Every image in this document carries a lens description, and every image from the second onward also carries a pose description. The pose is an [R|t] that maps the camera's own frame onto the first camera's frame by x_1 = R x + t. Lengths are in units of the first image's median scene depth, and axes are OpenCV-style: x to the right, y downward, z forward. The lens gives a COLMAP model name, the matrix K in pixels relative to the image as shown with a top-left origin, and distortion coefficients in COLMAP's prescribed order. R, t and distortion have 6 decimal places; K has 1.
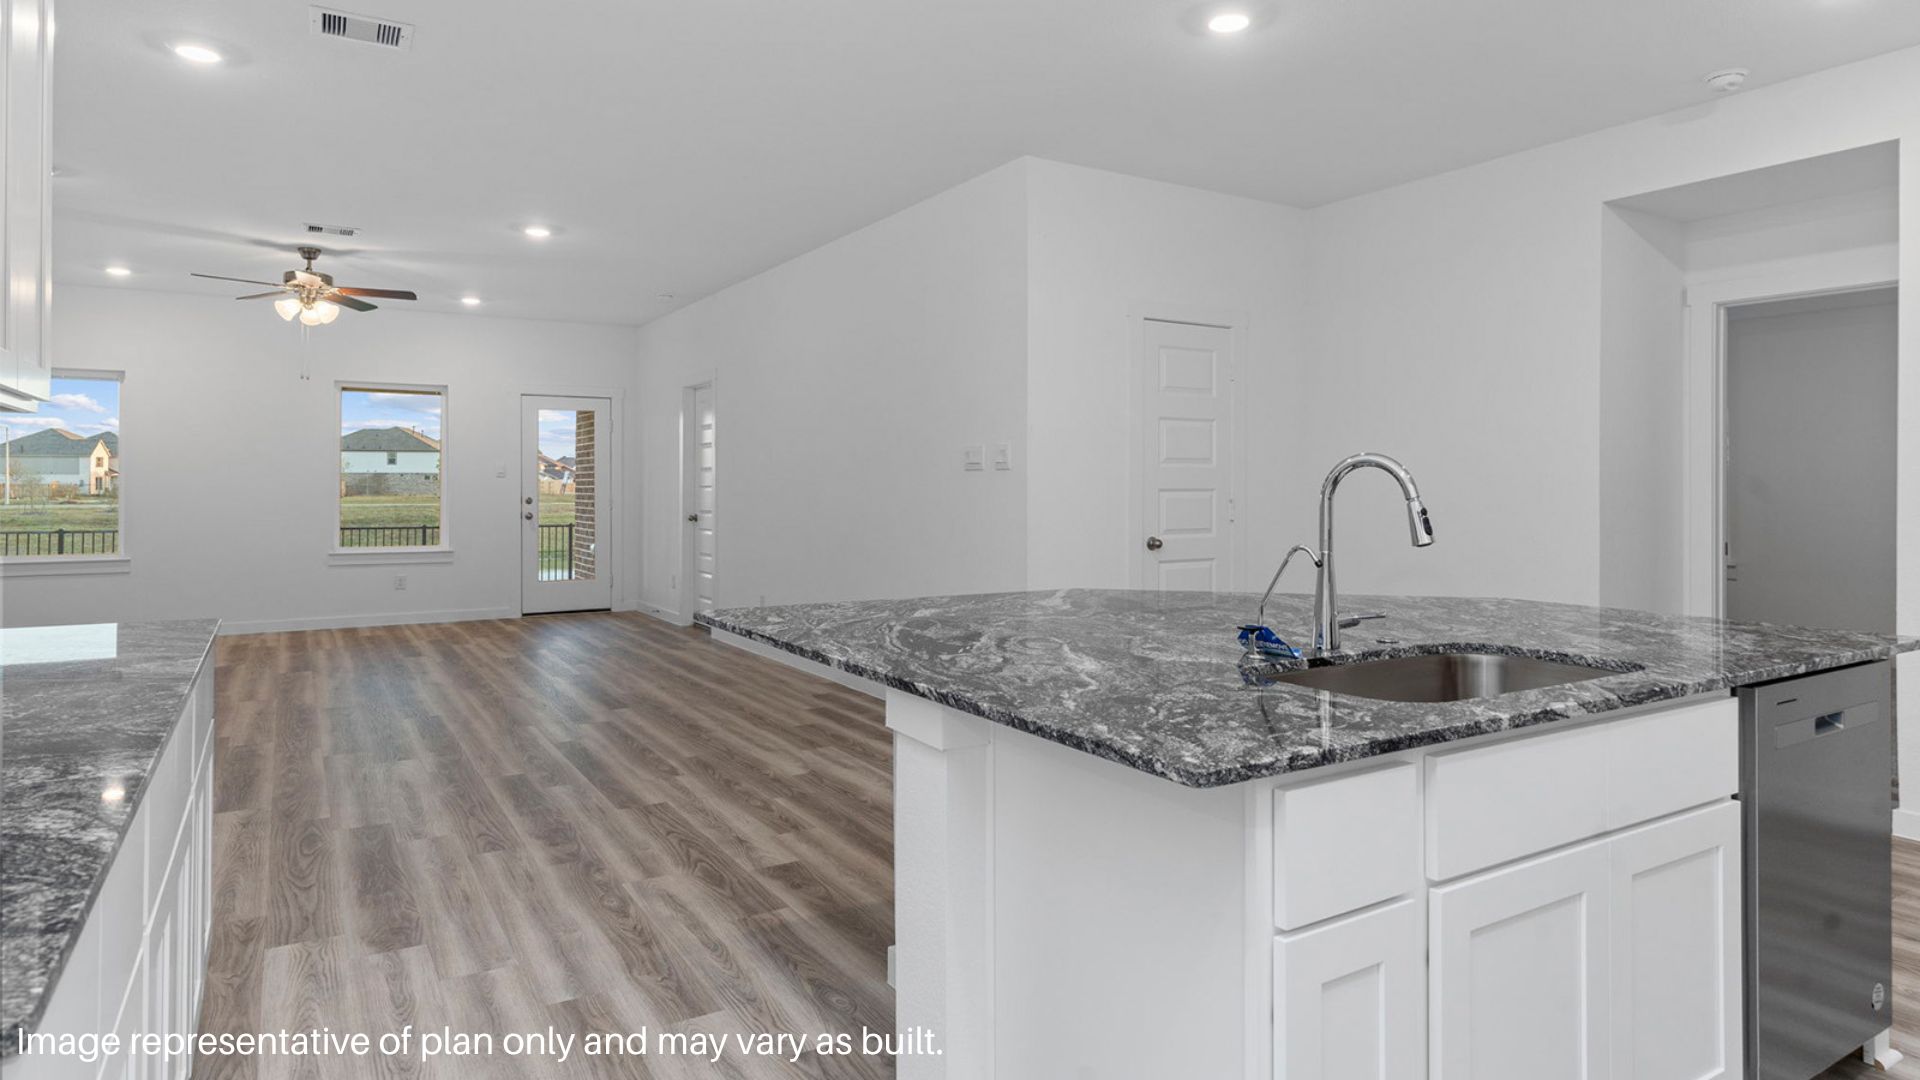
lens RADIAL K [[1098.0, 0, 969.0], [0, 1098.0, 483.5], [0, 0, 1]] dist [0.003668, 0.000698]
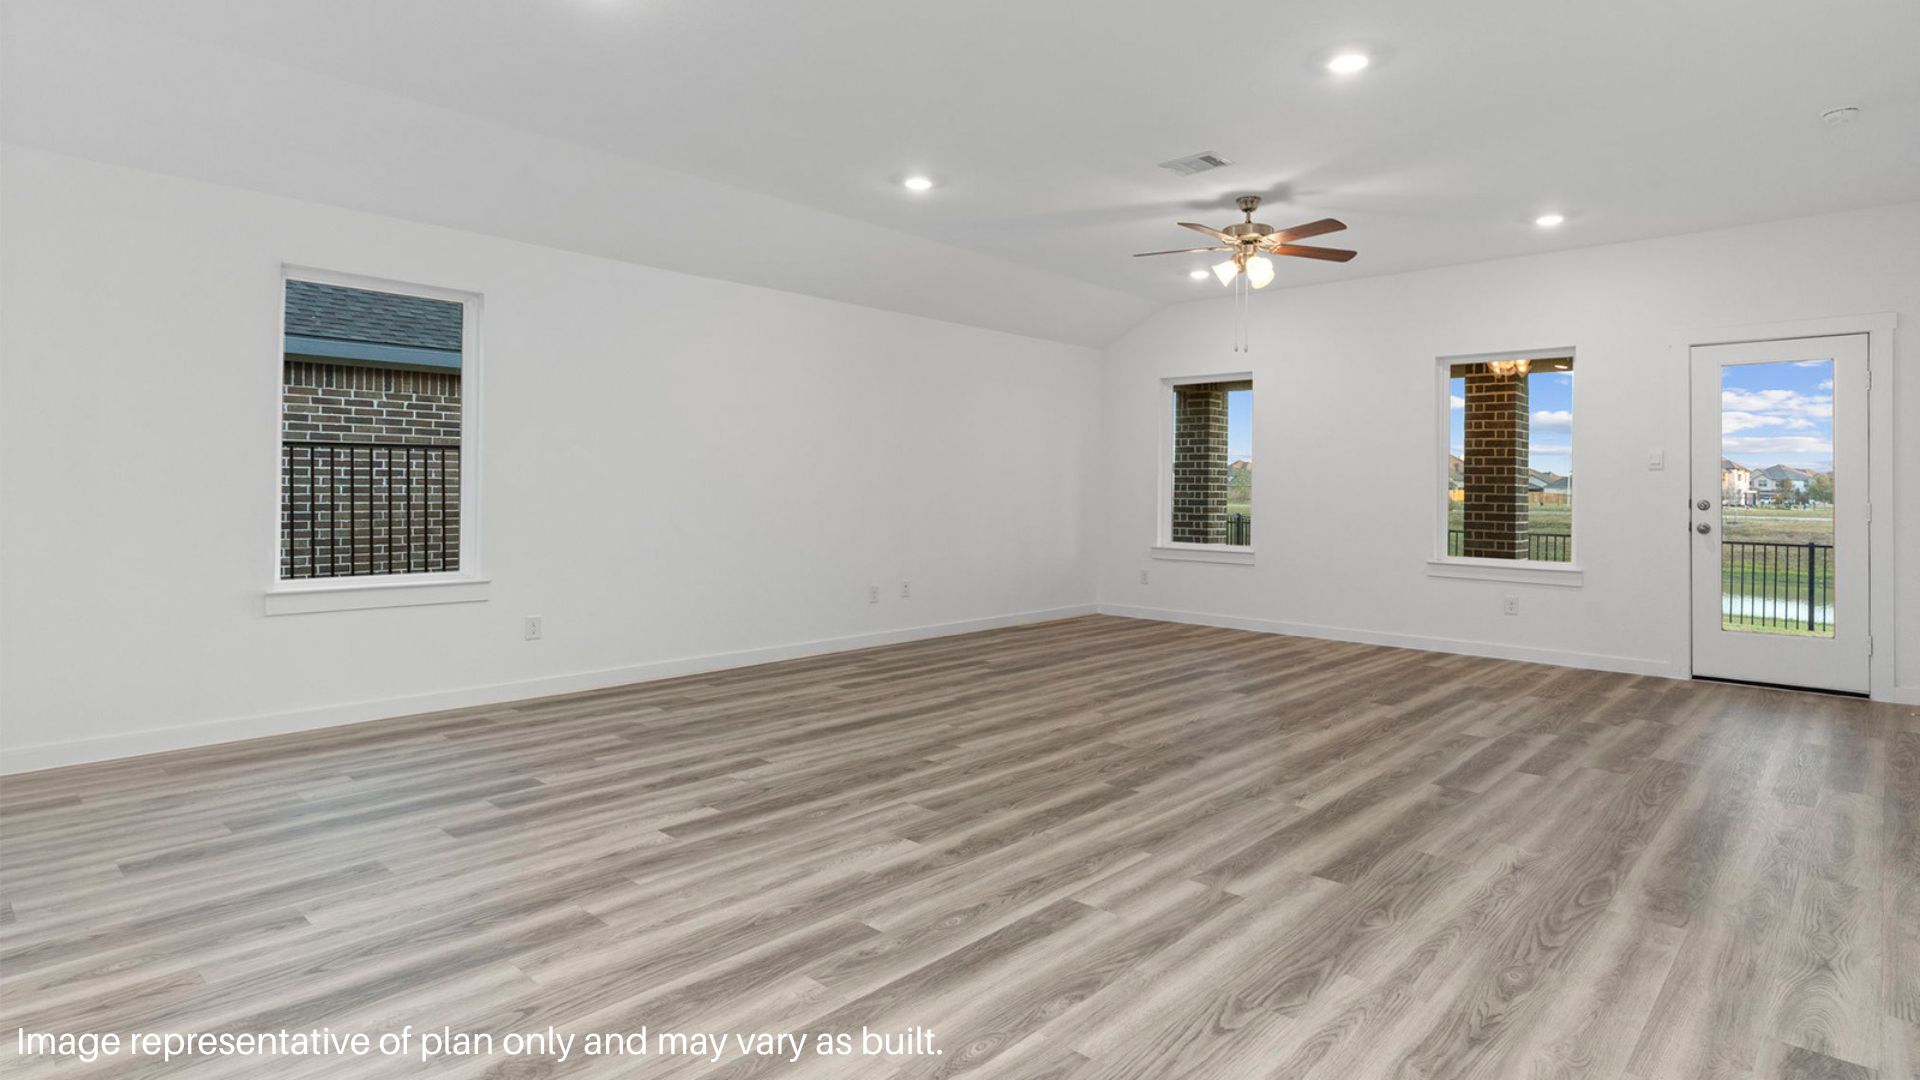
lens RADIAL K [[1011.3, 0, 983.8], [0, 1011.3, 477.2], [0, 0, 1]] dist [0.001786, 0.000662]
pose [[0.270992, -0.009972, -0.962530, 0.069152], [-0.008665, 0.999881, -0.012798, 0.010529], [0.962542, 0.011808, 0.270874, 0.428120]]
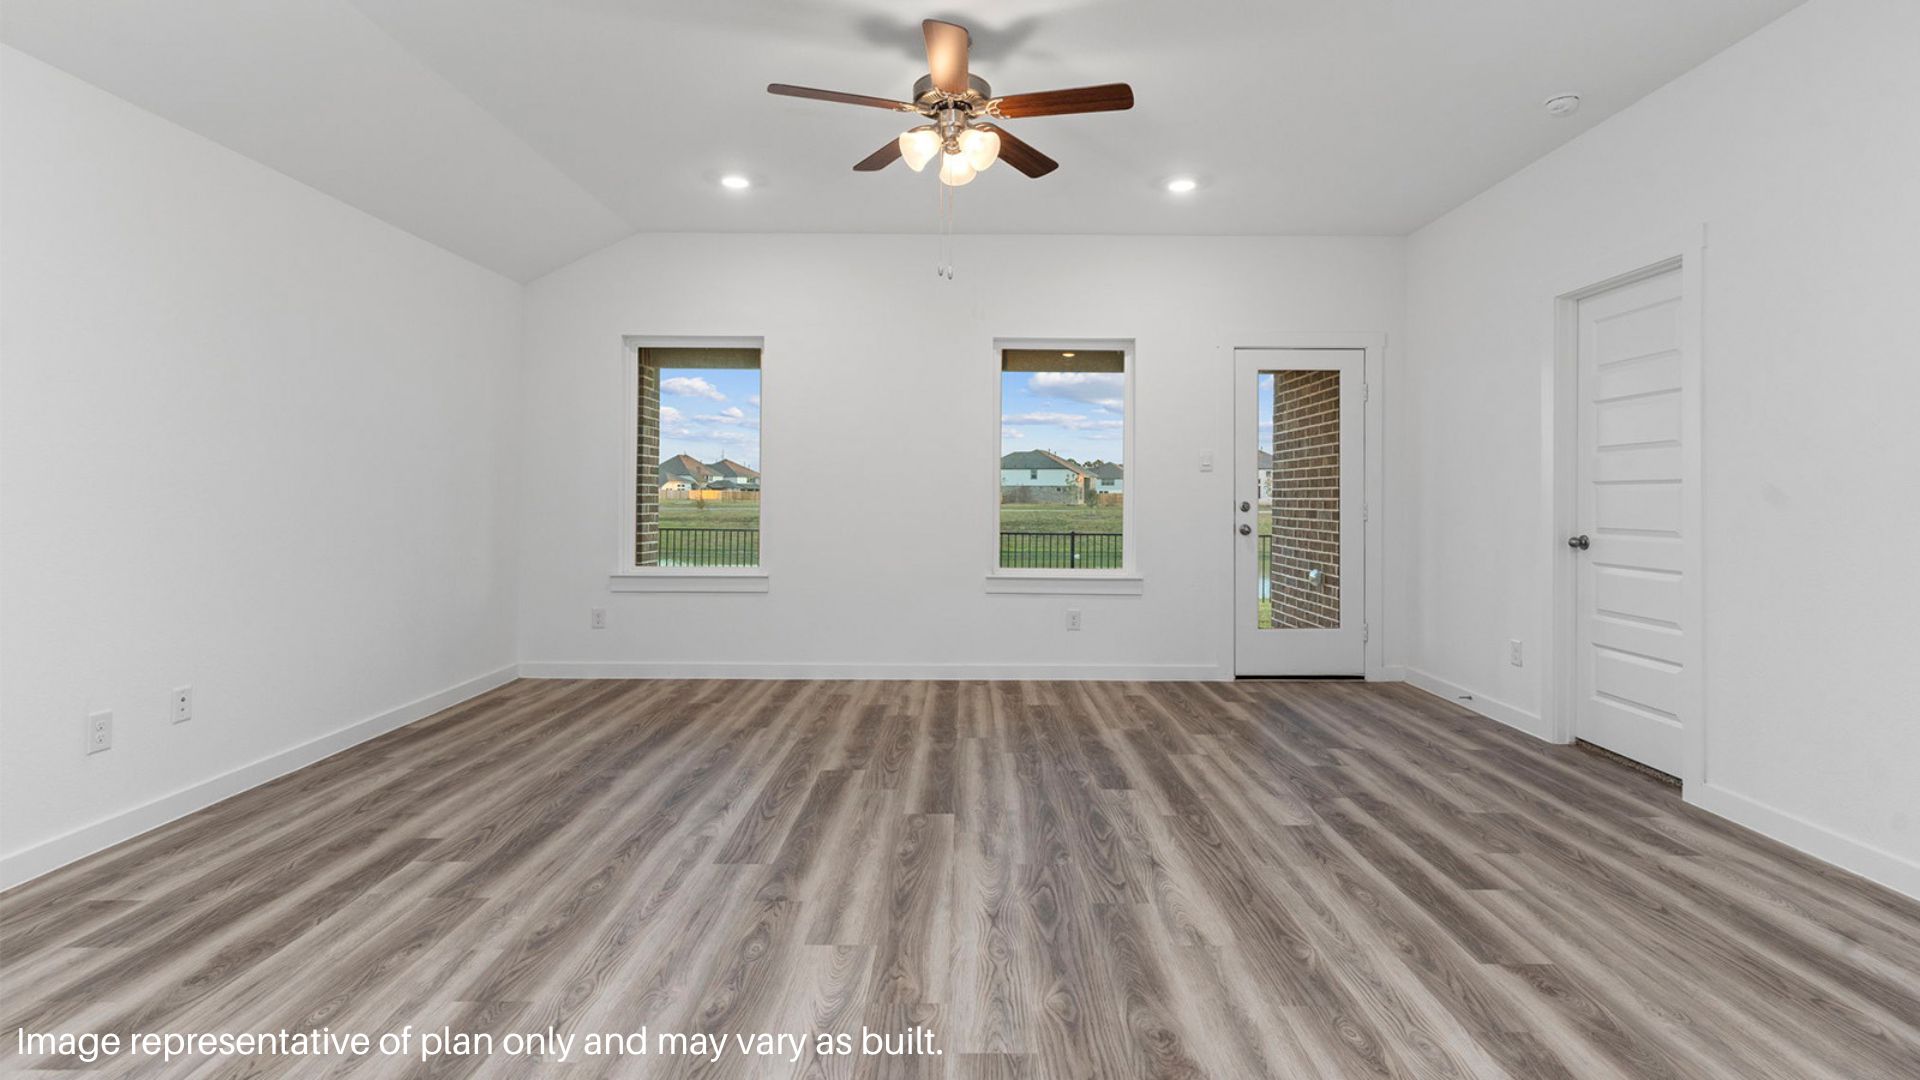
lens RADIAL K [[919.5, 0, 964.3], [0, 919.5, 491.5], [0, 0, 1]] dist [0.003197, 0.000281]
pose [[0.848627, 0.001229, -0.528990, -0.255335], [-0.003340, 0.999990, -0.003034, 0.008762], [0.528981, 0.004342, 0.848623, 0.445092]]
